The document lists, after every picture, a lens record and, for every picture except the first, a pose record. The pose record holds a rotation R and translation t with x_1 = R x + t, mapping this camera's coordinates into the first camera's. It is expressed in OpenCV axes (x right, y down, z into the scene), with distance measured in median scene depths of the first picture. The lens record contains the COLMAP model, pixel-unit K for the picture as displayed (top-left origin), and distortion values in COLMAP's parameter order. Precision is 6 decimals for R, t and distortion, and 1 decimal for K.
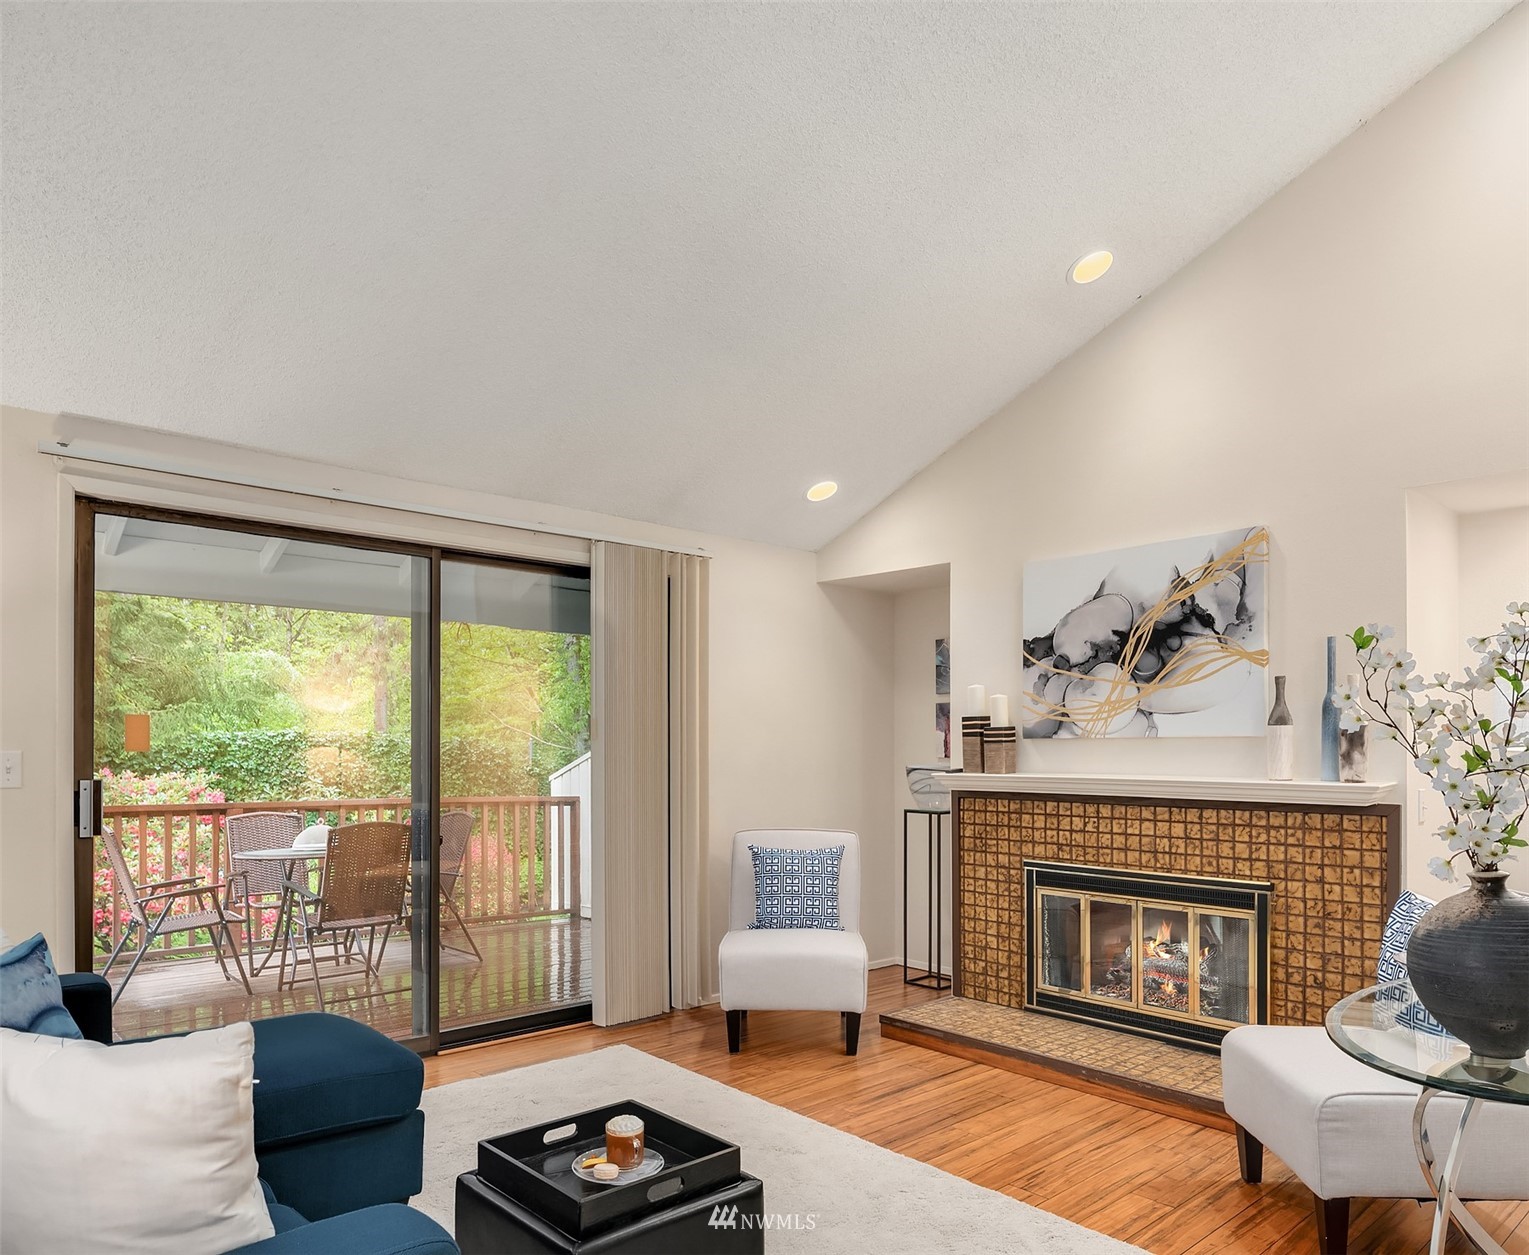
lens RADIAL K [[1036.5, 0, 770.4], [0, 1036.5, 749.5], [0, 0, 1]] dist [-0.006580, -0.000816]
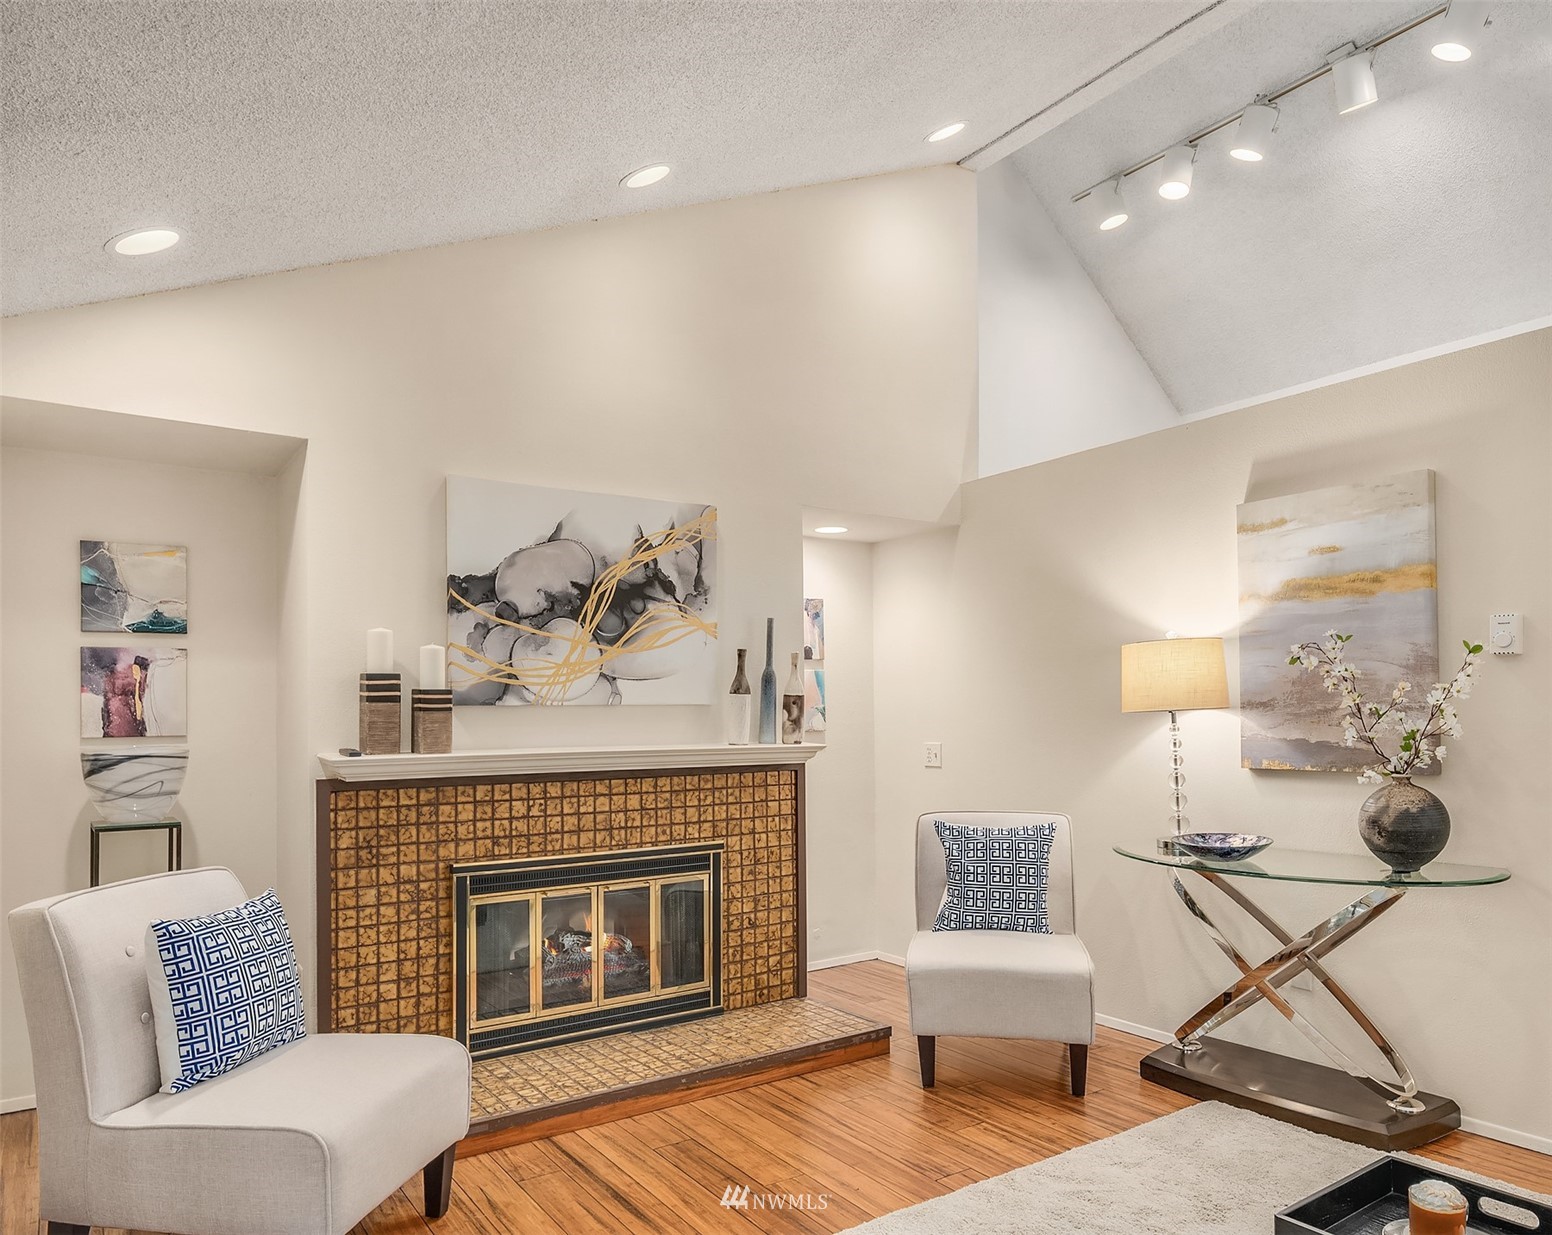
lens RADIAL K [[1037.0, 0, 776.9], [0, 1037.0, 694.8], [0, 0, 1]] dist [0.007537, 0.000669]
pose [[0.135842, 0.014147, 0.990630, -0.488226], [0.009255, 0.999836, -0.015548, -0.004238], [-0.990687, 0.011281, 0.135688, 0.677665]]
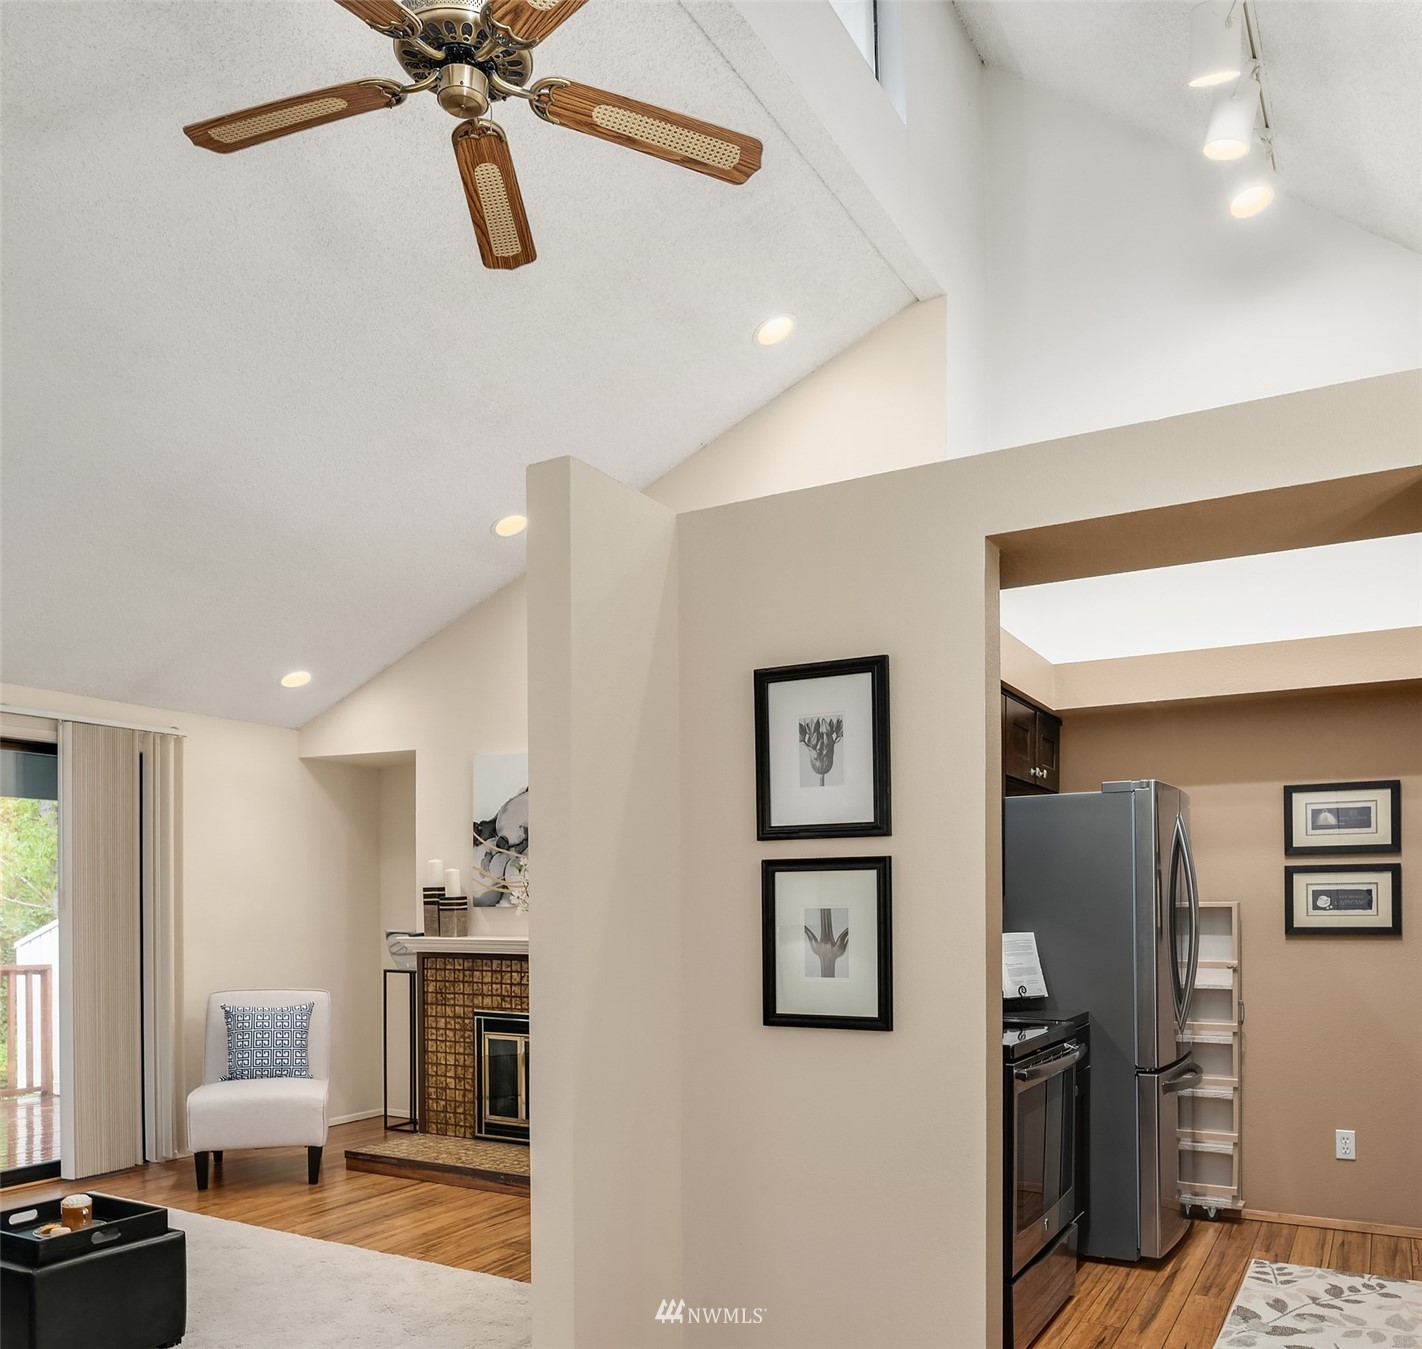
lens RADIAL K [[1197.6, 0, 712.4], [0, 1197.6, 905.8], [0, 0, 1]] dist [0.011781, -0.016039]
pose [[0.950486, -0.003647, 0.310748, 0.082075], [0.002925, 0.999992, 0.002789, -0.014800], [-0.310755, -0.001742, 0.950488, -0.378989]]
